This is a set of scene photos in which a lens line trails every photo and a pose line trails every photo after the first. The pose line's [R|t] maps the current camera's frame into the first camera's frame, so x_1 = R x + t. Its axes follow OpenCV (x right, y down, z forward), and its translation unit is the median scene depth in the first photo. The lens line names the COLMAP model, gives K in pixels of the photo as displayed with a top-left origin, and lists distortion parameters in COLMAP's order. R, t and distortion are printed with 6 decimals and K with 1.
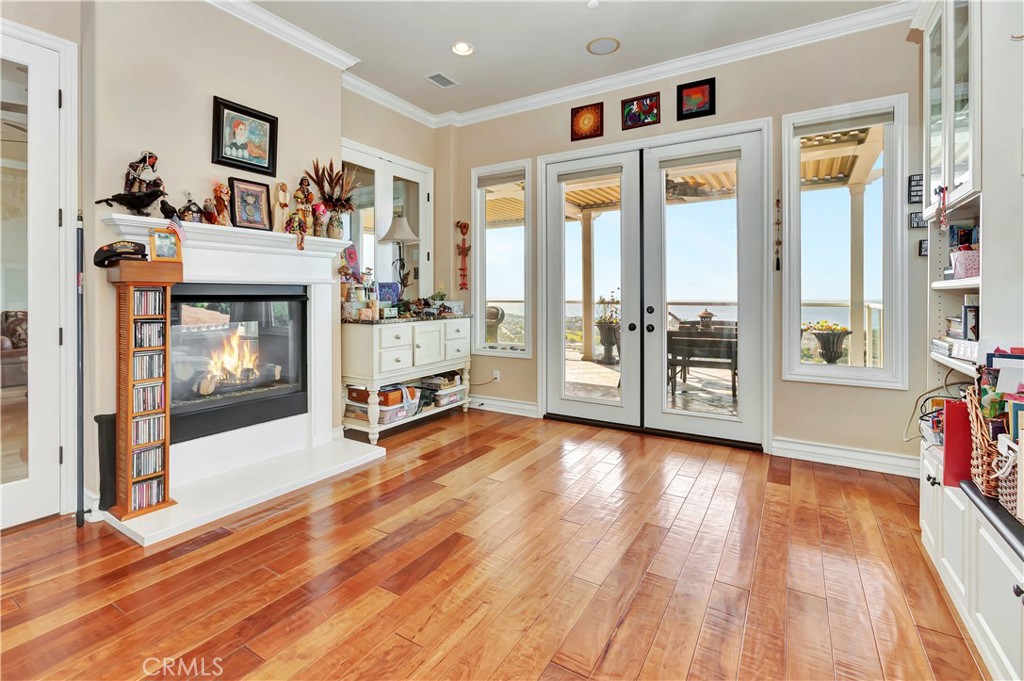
lens RADIAL K [[466.5, 0, 508.8], [0, 466.5, 293.0], [0, 0, 1]] dist [-0.000343, 0.000126]
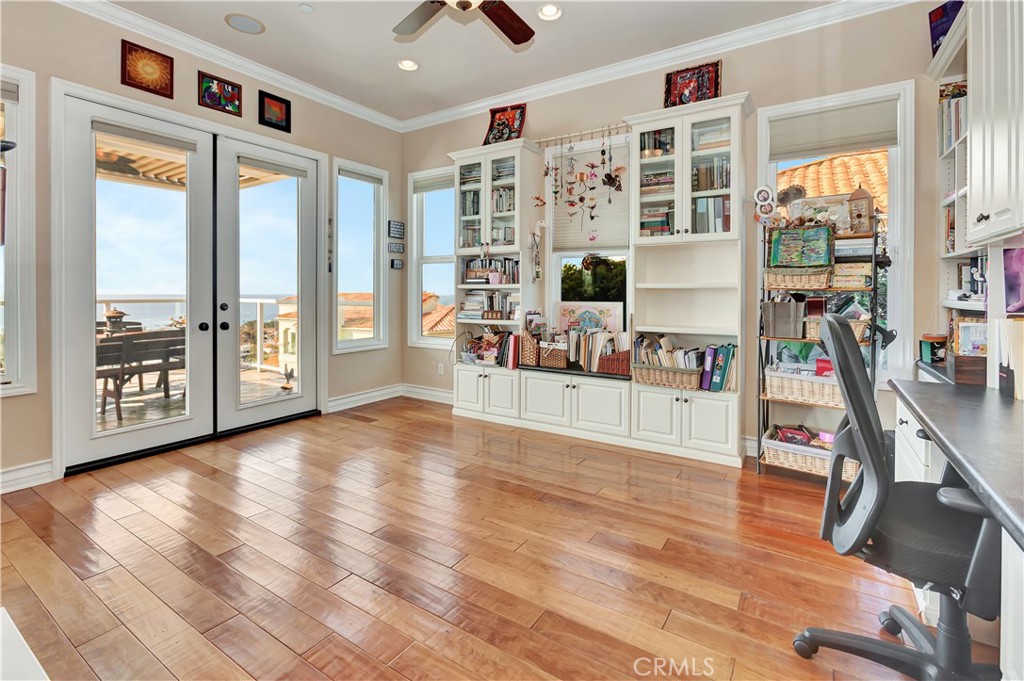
lens RADIAL K [[473.3, 0, 509.9], [0, 473.3, 289.5], [0, 0, 1]] dist [-0.000859, 0.000253]
pose [[0.031638, 0.001946, 0.999497, -0.635456], [-0.005954, 0.999981, -0.001758, -0.000654], [-0.999482, -0.005896, 0.031649, 0.382153]]
